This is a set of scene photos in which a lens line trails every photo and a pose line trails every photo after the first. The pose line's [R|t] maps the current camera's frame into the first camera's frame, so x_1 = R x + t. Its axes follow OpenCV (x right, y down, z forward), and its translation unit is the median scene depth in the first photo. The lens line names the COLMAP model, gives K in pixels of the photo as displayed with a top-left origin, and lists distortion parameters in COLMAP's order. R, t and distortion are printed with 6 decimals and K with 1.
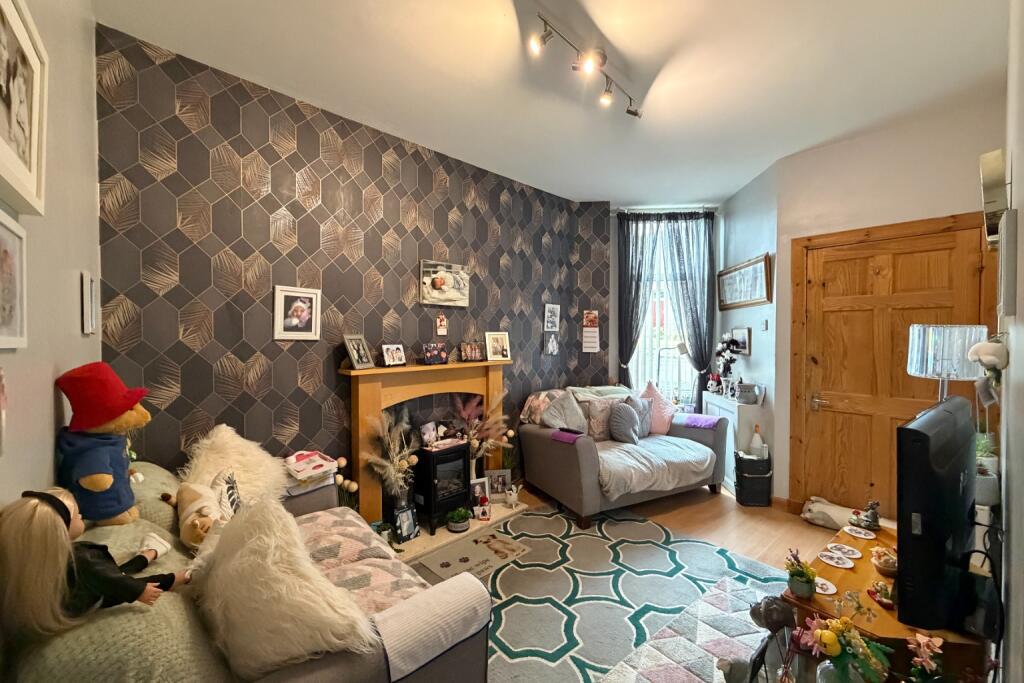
lens RADIAL K [[410.0, 0, 515.2], [0, 410.0, 337.7], [0, 0, 1]] dist [0.000815, 0.000203]
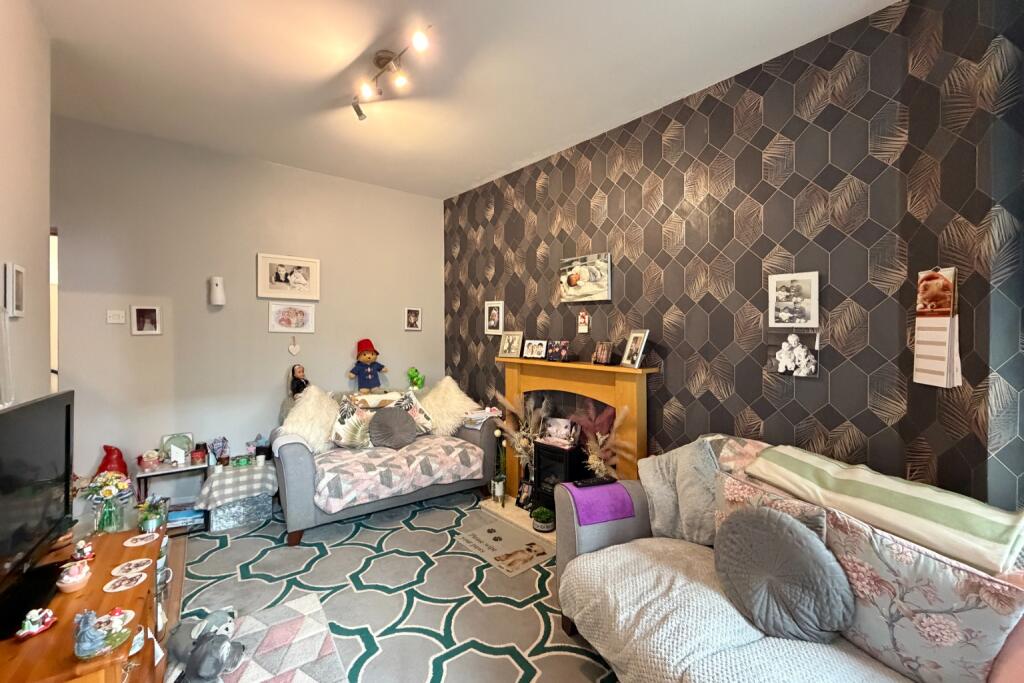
lens RADIAL K [[410.0, 0, 515.3], [0, 410.0, 334.2], [0, 0, 1]] dist [0.000815, 0.000203]
pose [[-0.058300, 0.010690, -0.998242, 0.830916], [-0.013910, 0.999837, 0.011519, -0.012950], [0.998202, 0.014557, -0.058142, 0.959714]]
